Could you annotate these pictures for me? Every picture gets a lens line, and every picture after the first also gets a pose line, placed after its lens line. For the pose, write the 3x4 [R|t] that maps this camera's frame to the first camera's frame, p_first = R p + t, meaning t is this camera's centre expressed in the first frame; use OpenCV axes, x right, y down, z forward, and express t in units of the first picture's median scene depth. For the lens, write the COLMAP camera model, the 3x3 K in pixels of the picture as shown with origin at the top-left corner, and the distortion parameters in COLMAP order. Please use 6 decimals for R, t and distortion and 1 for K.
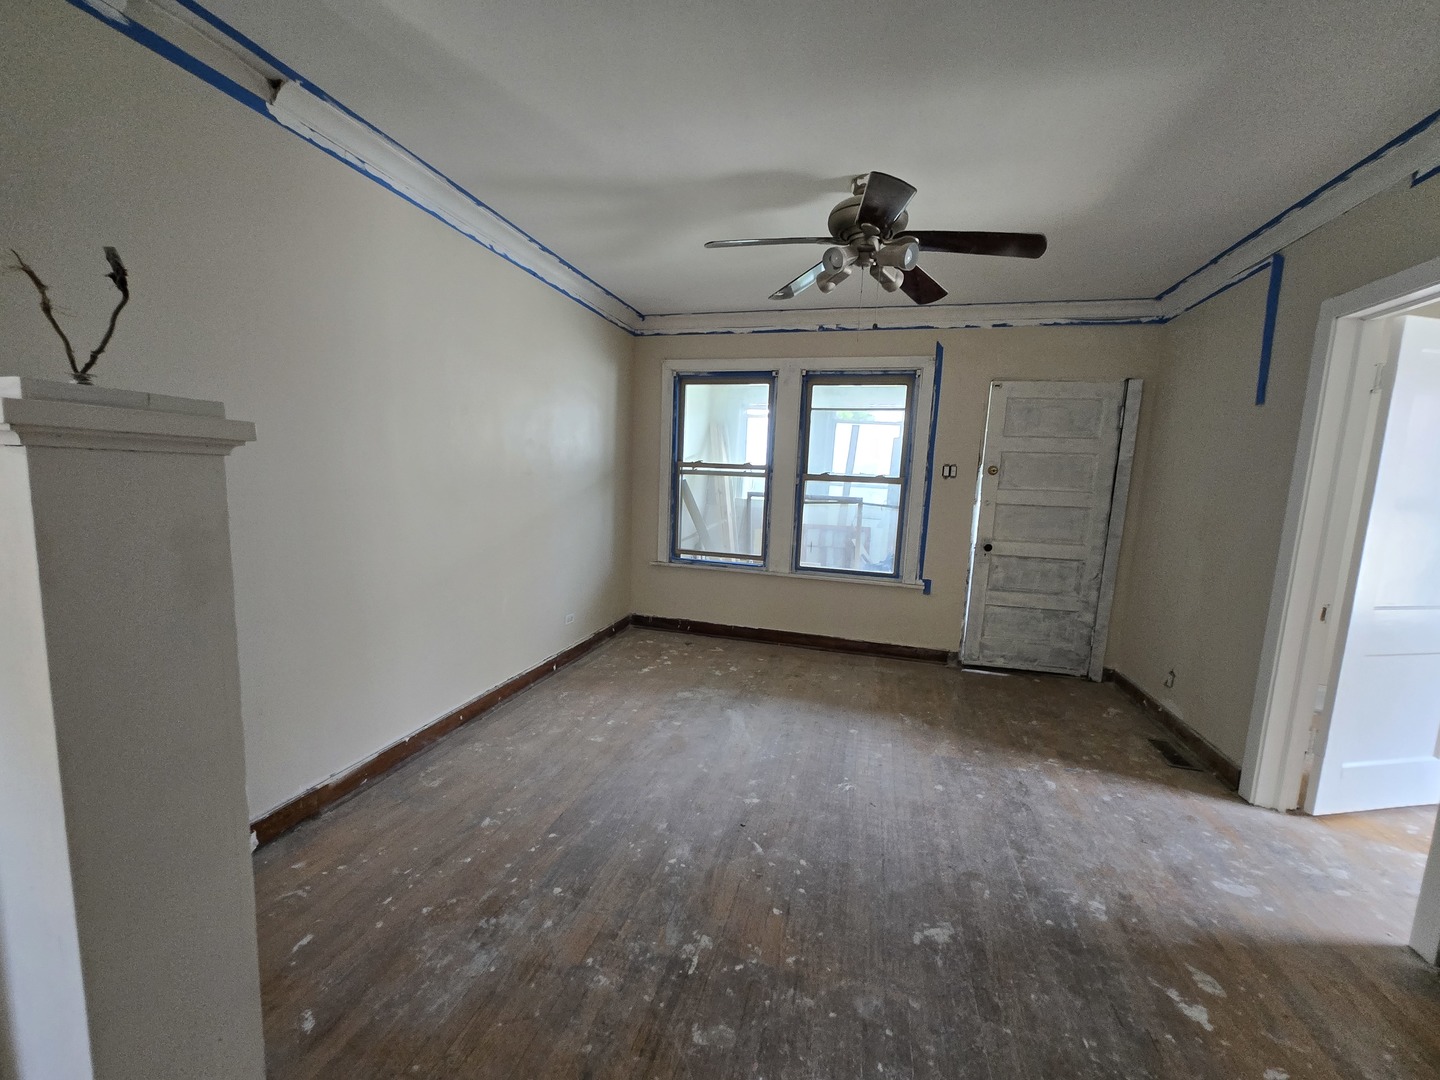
lens RADIAL K [[564.0, 0, 720.0], [0, 564.0, 549.5], [0, 0, 1]] dist [-0.001479, -0.000298]
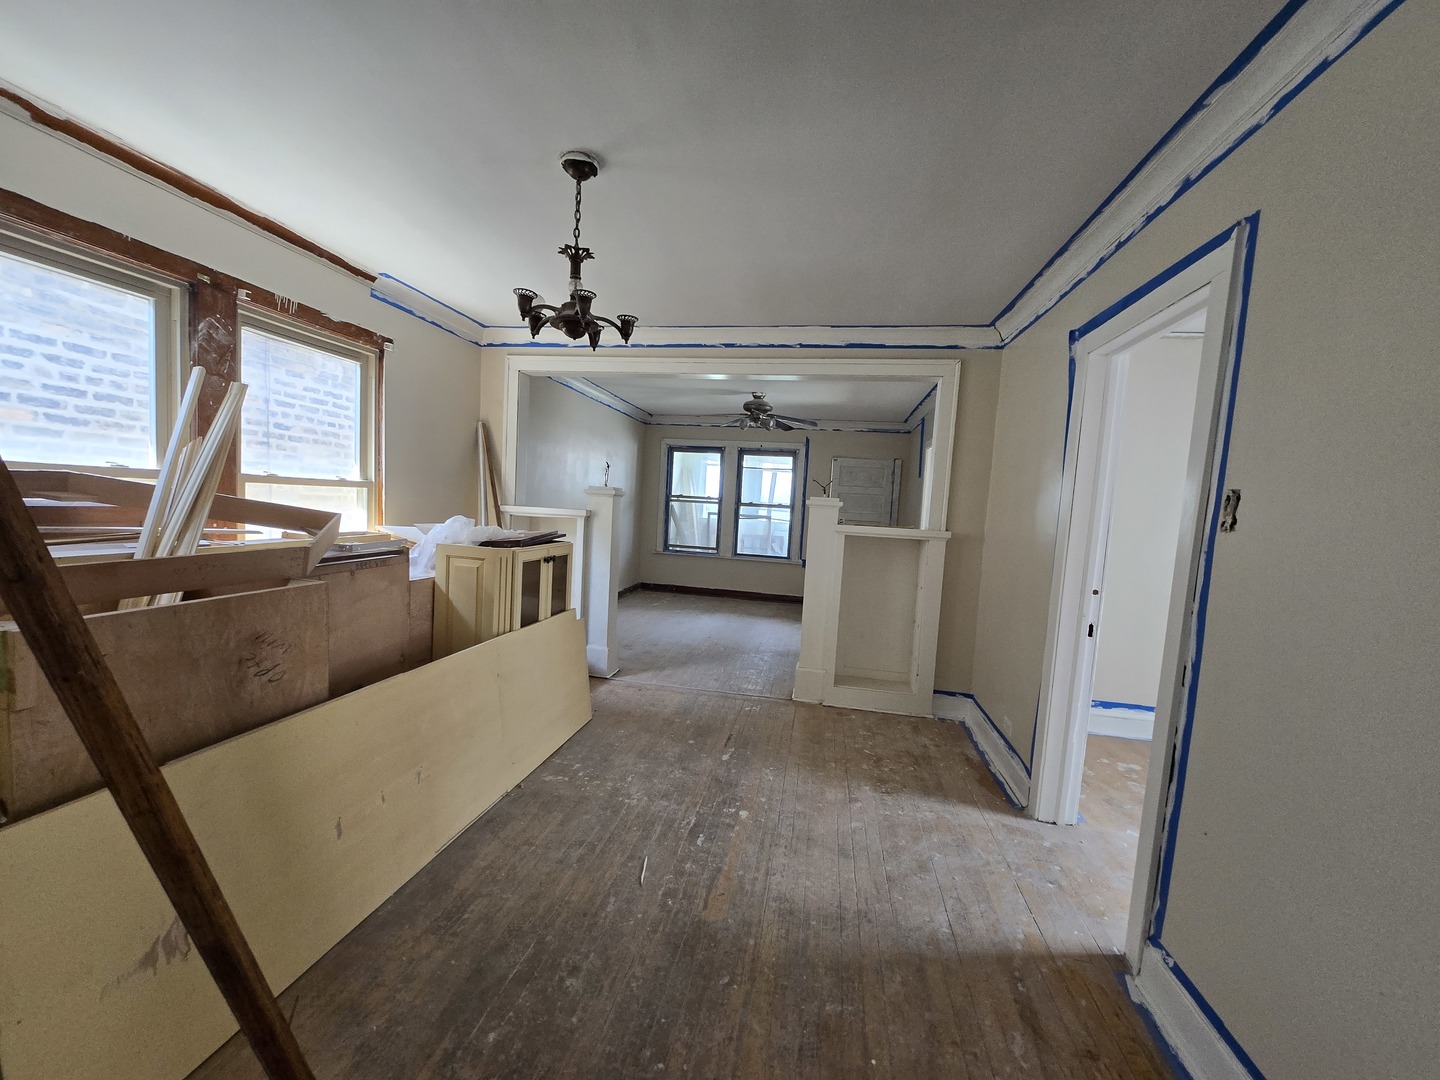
lens RADIAL K [[564.0, 0, 720.0], [0, 564.0, 549.5], [0, 0, 1]] dist [-0.001479, -0.000298]
pose [[0.996137, 0.008029, 0.087444, -0.071640], [-0.003967, 0.998909, -0.046534, 0.102759], [-0.087722, 0.046008, 0.995082, -0.802406]]
